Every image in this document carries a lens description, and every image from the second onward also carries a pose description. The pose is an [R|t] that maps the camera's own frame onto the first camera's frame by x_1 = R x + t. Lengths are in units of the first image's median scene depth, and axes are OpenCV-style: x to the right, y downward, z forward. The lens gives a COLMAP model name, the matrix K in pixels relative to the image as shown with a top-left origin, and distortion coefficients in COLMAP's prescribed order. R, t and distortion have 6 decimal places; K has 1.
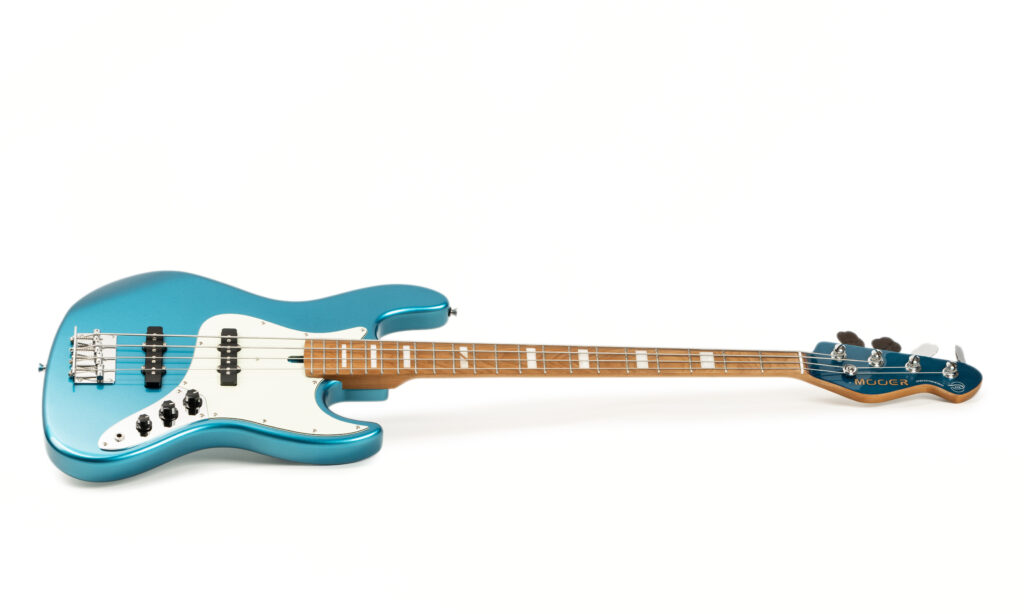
lens RADIAL K [[3363.9, 0, 512.0], [0, 3363.9, 307.0], [0, 0, 1]] dist [-0.035249, -0.389946]
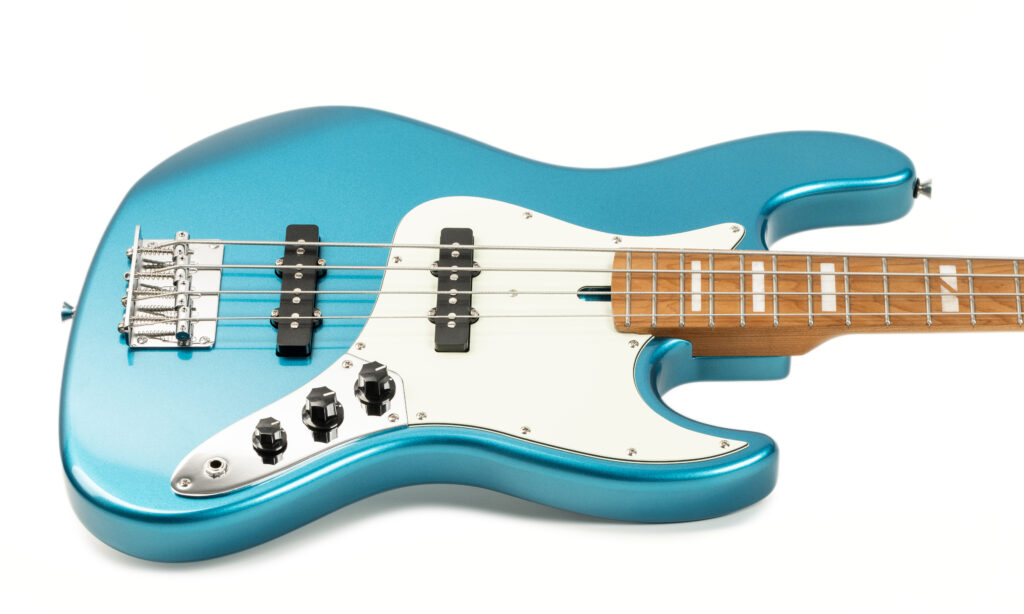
lens RADIAL K [[3604.7, 0, 512.0], [0, 3604.7, 307.0], [0, 0, 1]] dist [-0.041041, -2.481880]
pose [[0.993824, 0.000673, -0.110970, -0.019331], [0.006064, 0.998158, 0.060358, -0.013455], [0.110806, -0.060659, 0.991989, 0.493476]]
